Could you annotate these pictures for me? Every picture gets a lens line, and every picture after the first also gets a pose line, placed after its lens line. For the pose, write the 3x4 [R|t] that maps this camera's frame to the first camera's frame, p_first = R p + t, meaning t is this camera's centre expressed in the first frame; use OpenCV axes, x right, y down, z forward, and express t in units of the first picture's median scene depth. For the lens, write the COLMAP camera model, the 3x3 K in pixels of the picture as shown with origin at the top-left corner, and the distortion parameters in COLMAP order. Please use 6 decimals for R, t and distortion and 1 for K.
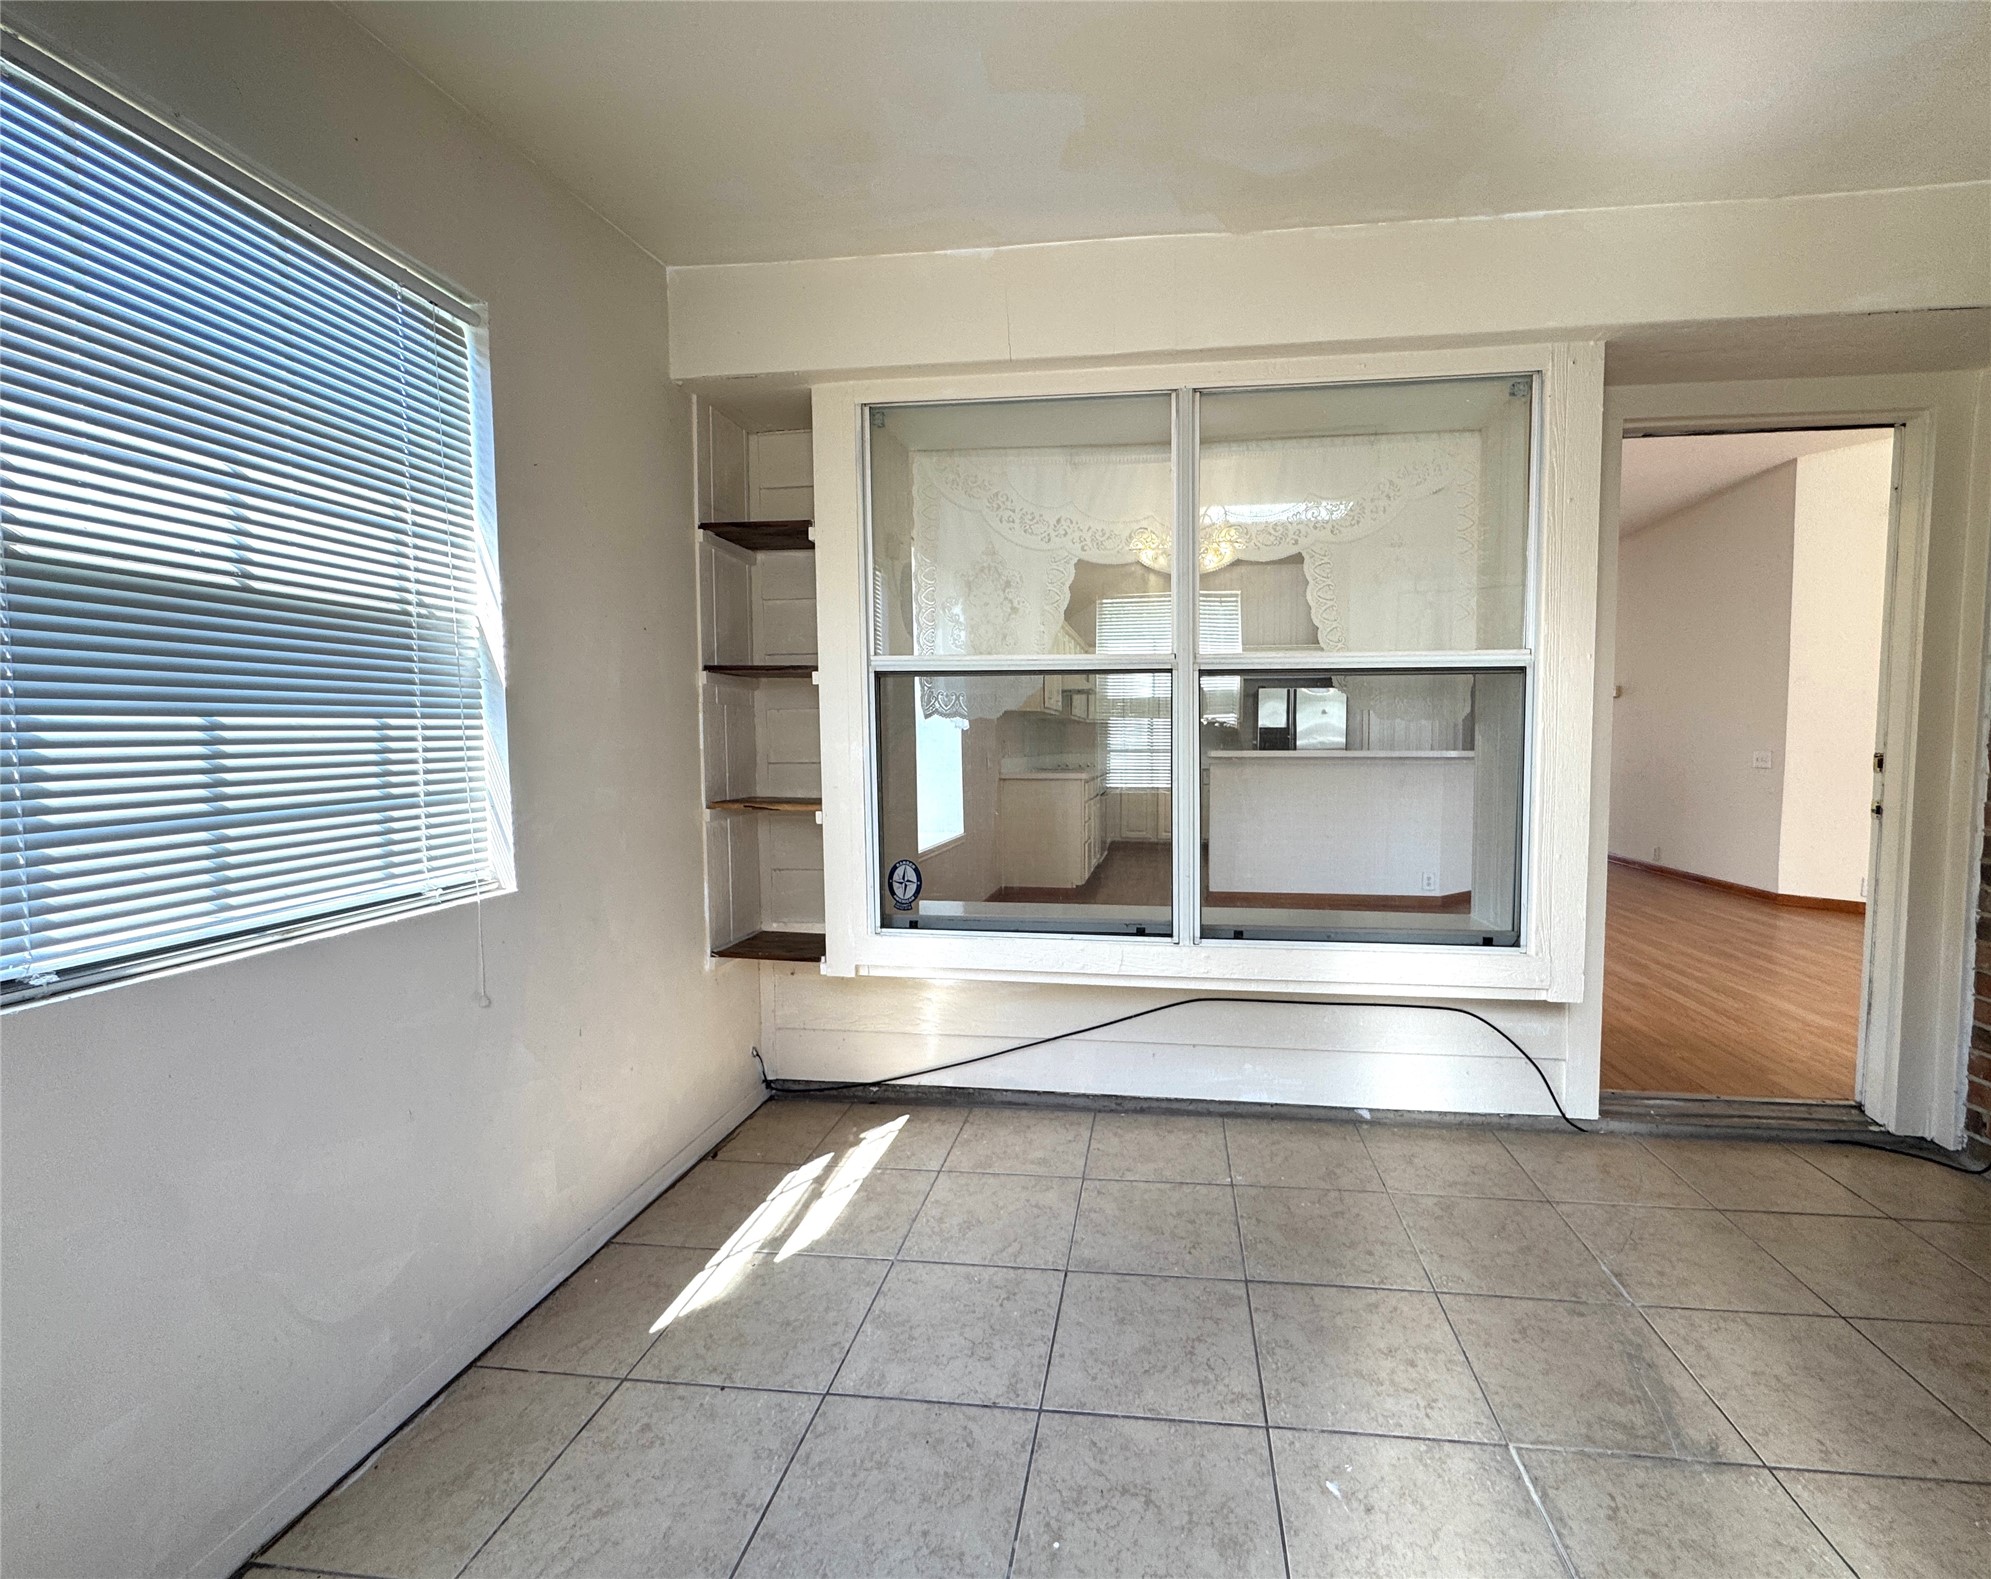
lens RADIAL K [[850.0, 0, 1067.4], [0, 850.0, 799.0], [0, 0, 1]] dist [-0.001435, 0.000080]
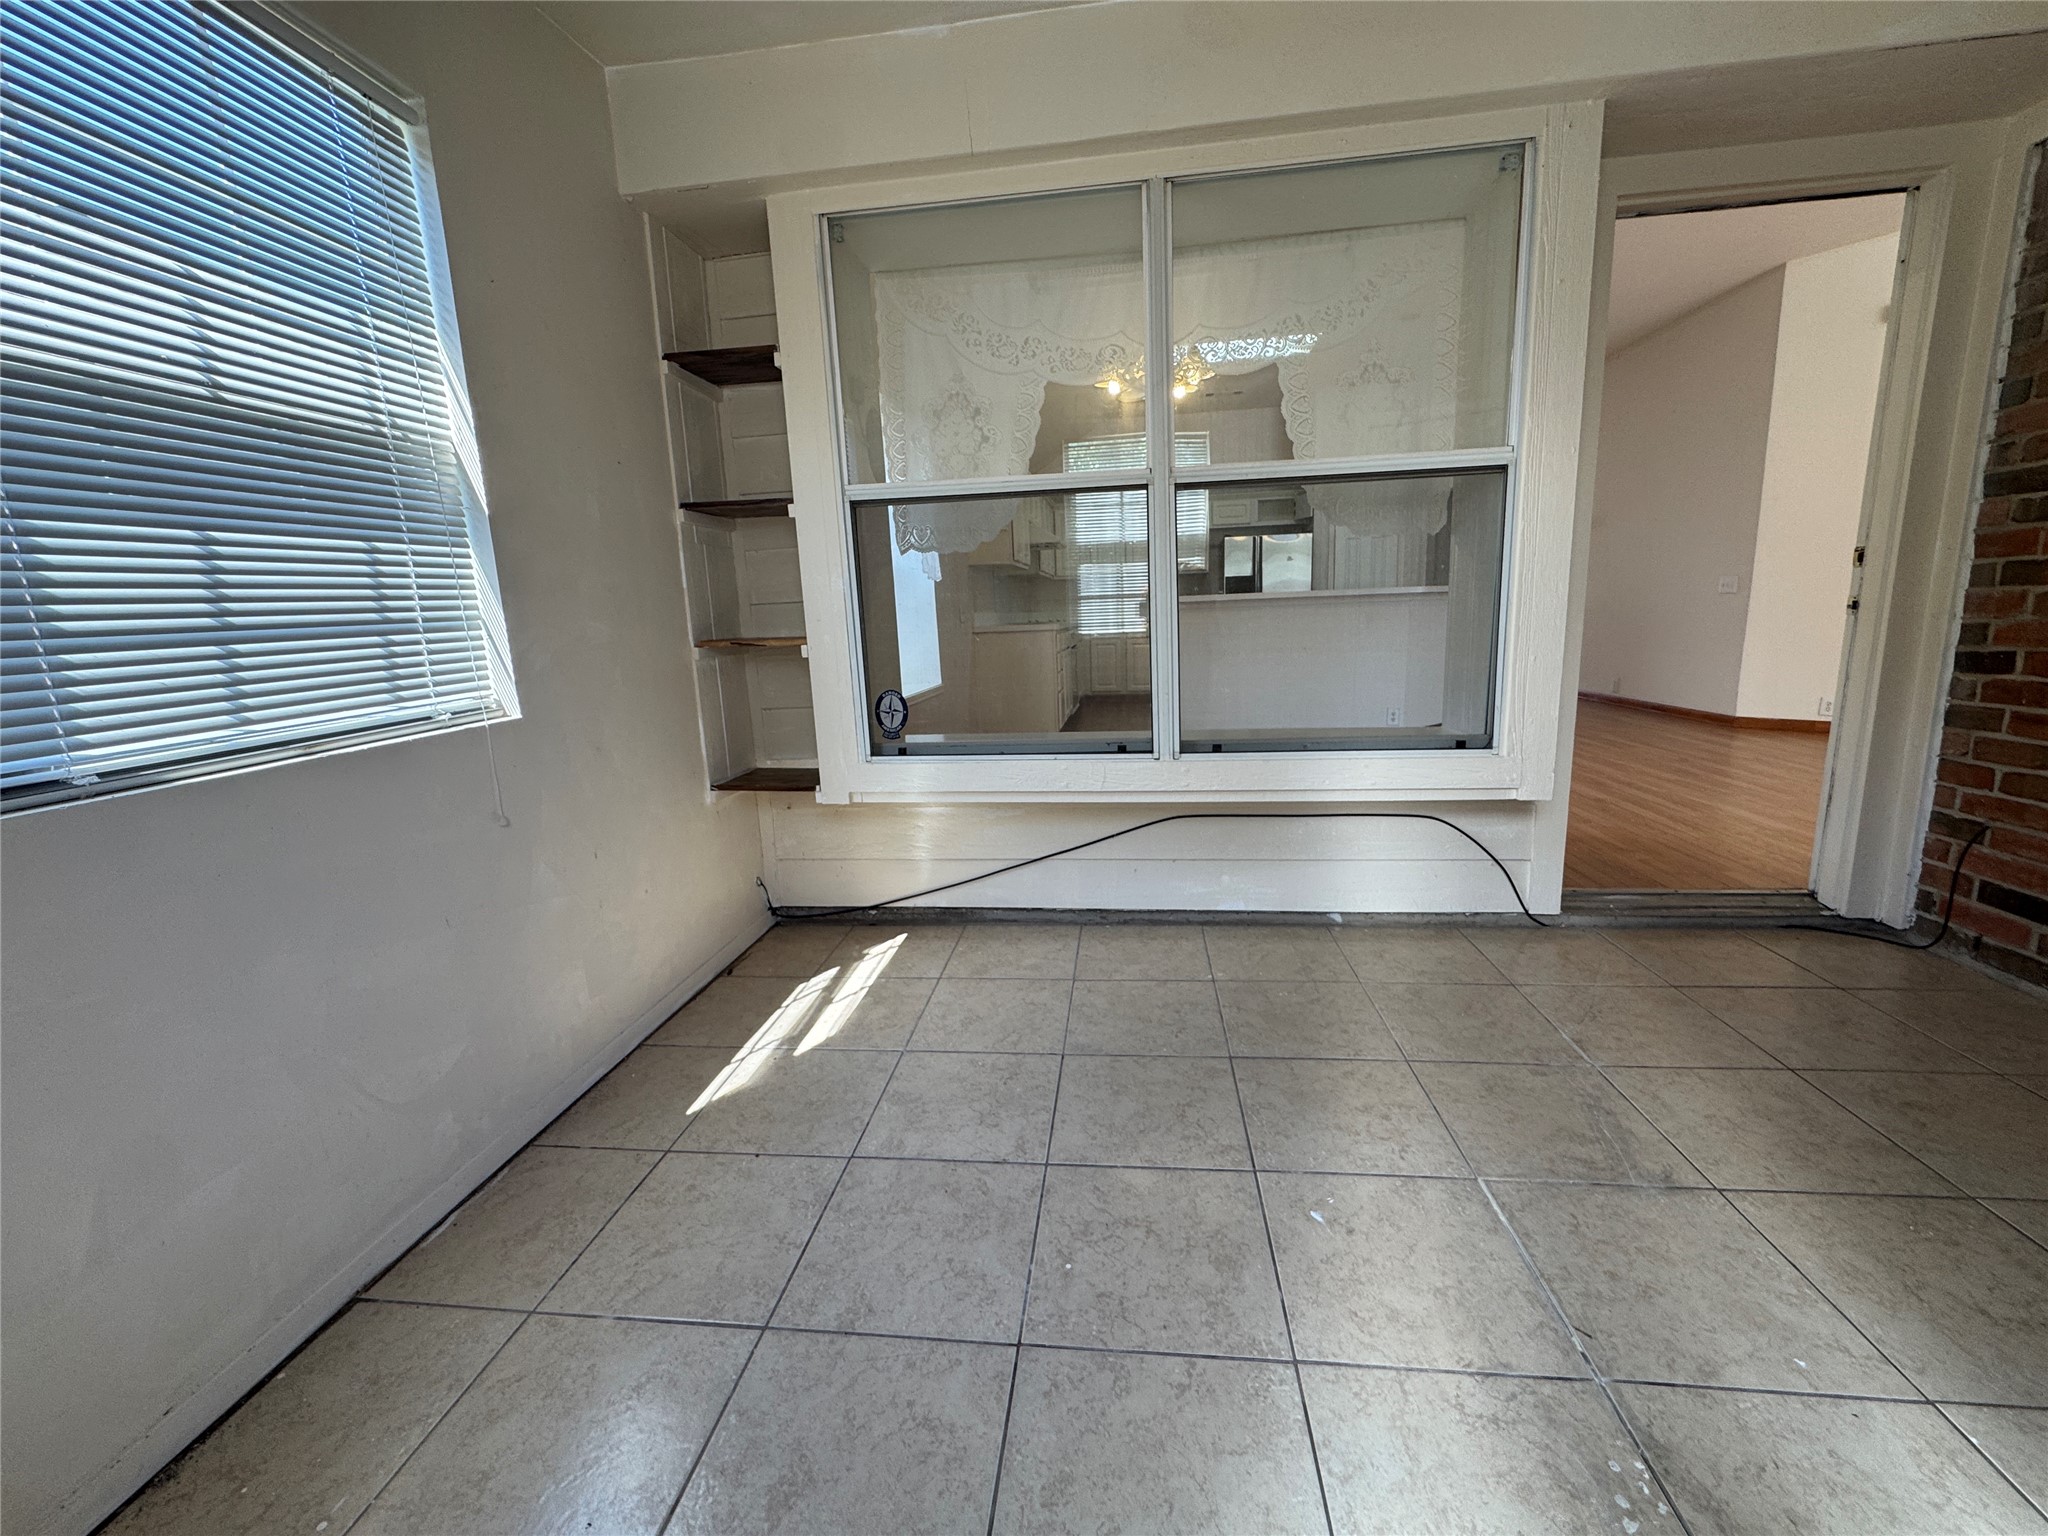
lens RADIAL K [[816.2, 0, 1025.0], [0, 816.2, 770.1], [0, 0, 1]] dist [-0.002059, 0.000323]
pose [[0.999242, -0.035256, -0.016496, -0.017464], [0.036986, 0.992072, 0.120102, 0.061928], [0.012131, -0.120621, 0.992625, 0.010540]]
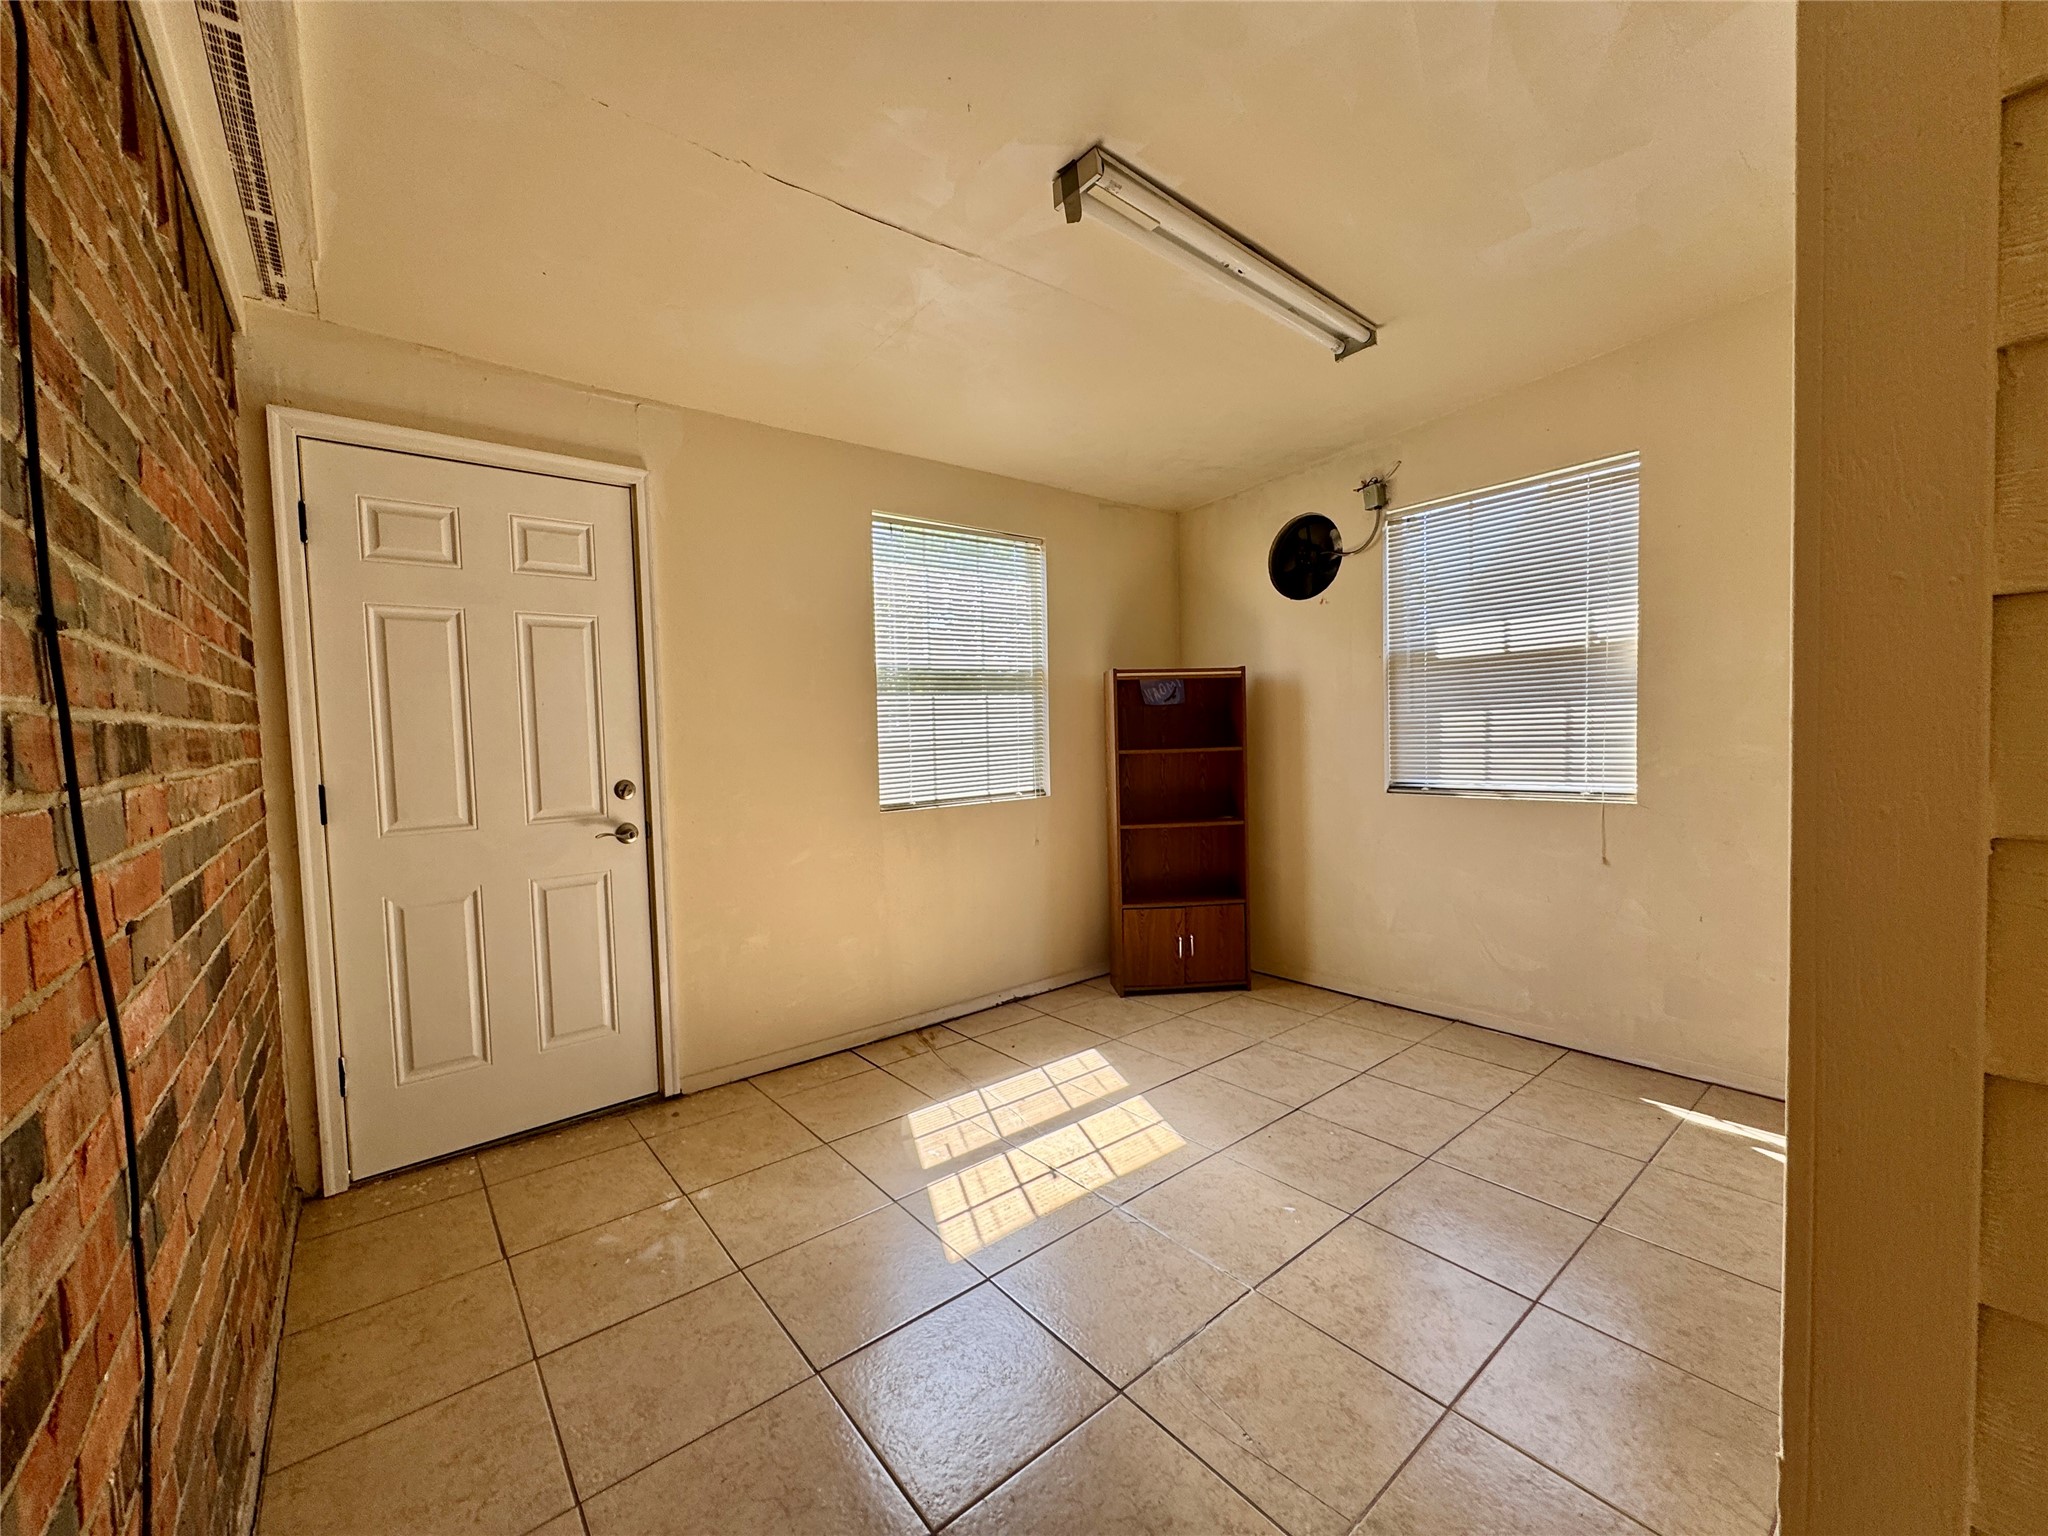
lens RADIAL K [[816.2, 0, 1022.6], [0, 816.2, 765.1], [0, 0, 1]] dist [-0.002059, 0.000323]
pose [[-0.698844, 0.060043, -0.712750, 1.052140], [-0.016810, 0.994817, 0.100287, -0.083477], [0.715077, 0.082067, -0.694212, 1.023724]]
